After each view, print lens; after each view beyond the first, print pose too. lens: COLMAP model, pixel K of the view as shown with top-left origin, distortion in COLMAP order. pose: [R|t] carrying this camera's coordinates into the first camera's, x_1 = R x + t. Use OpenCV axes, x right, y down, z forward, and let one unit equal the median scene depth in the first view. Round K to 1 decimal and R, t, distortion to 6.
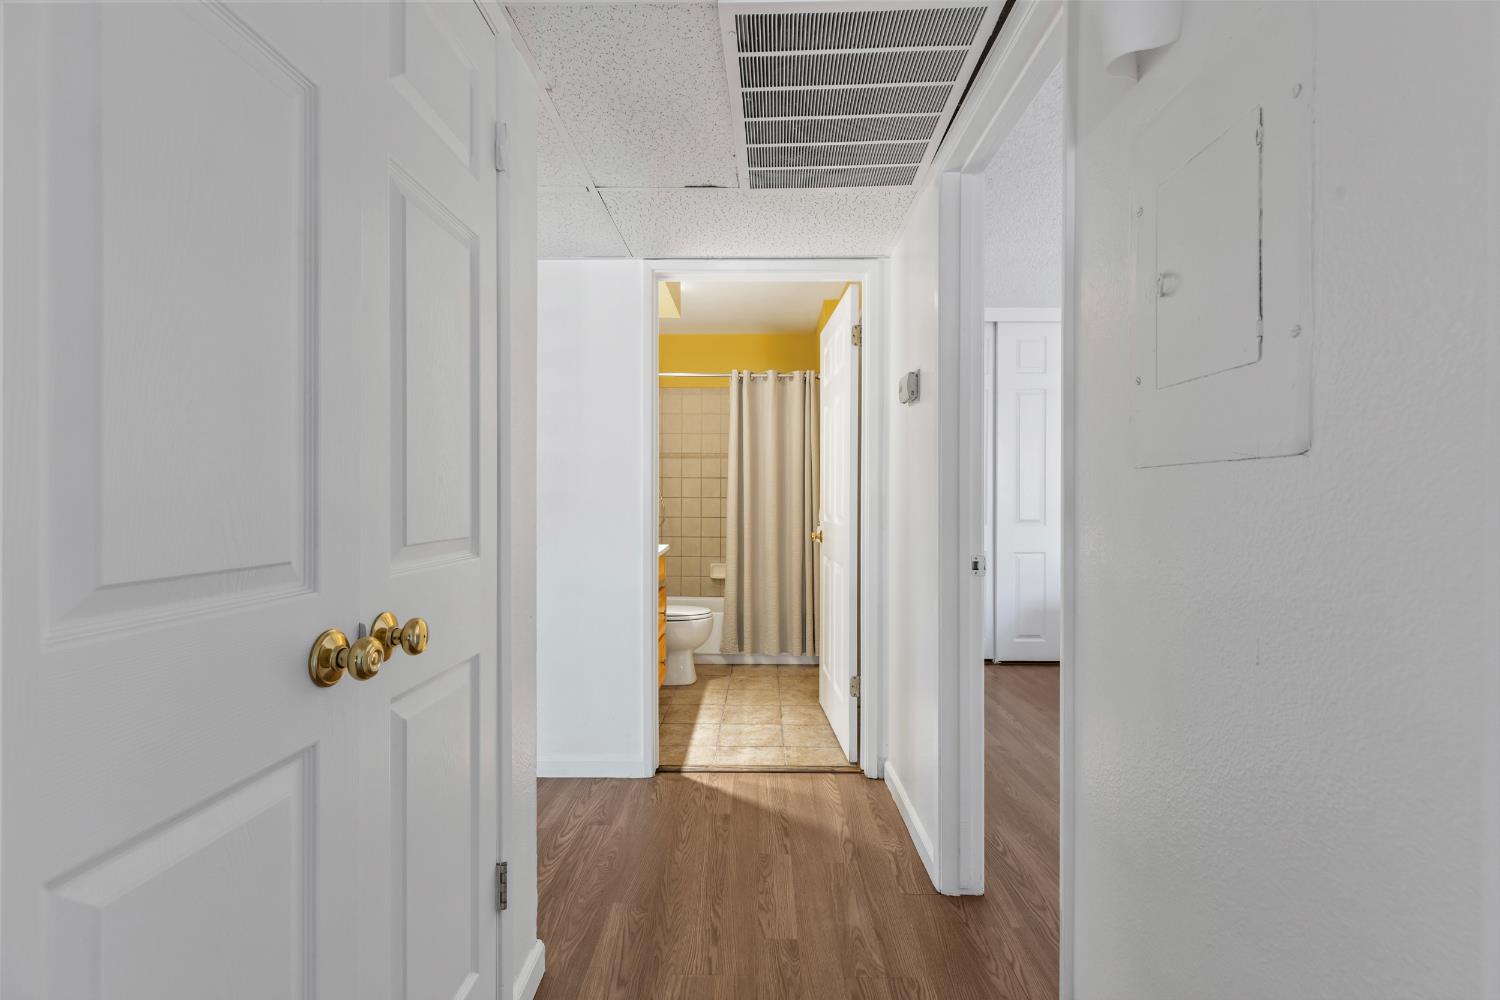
lens RADIAL K [[668.3, 0, 750.2], [0, 668.3, 501.8], [0, 0, 1]] dist [0.002785, 0.000115]
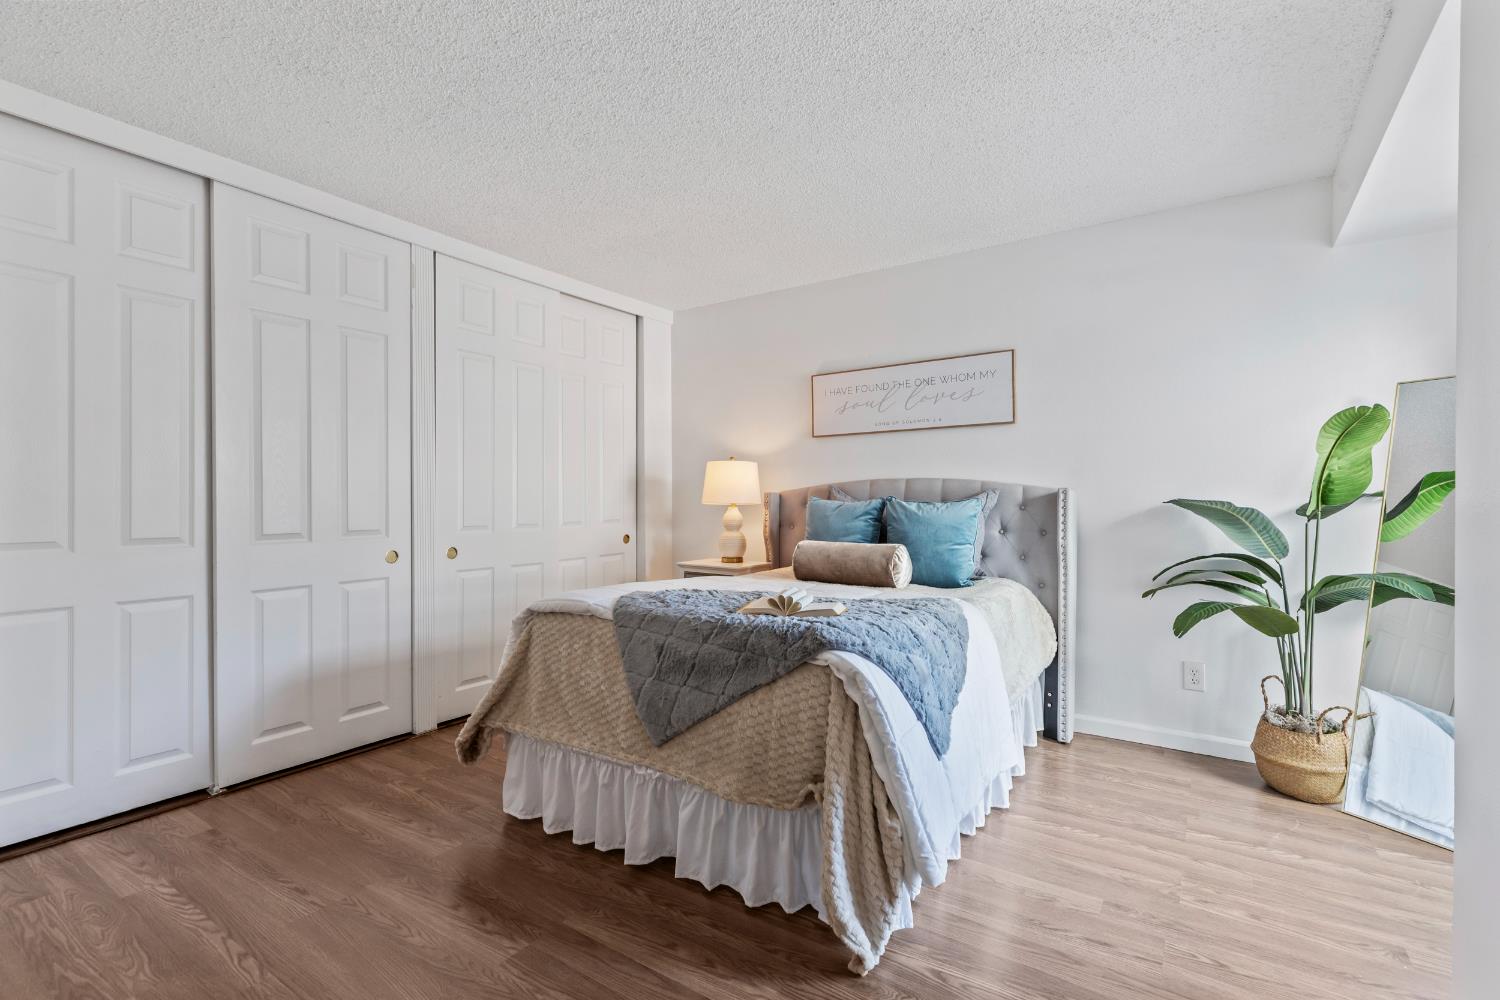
lens RADIAL K [[668.3, 0, 754.6], [0, 668.3, 503.3], [0, 0, 1]] dist [0.002785, 0.000115]
pose [[0.540733, -0.005822, 0.841174, 0.143040], [0.003651, 0.999983, 0.004575, -0.002086], [-0.841186, 0.000598, 0.540745, 0.320242]]
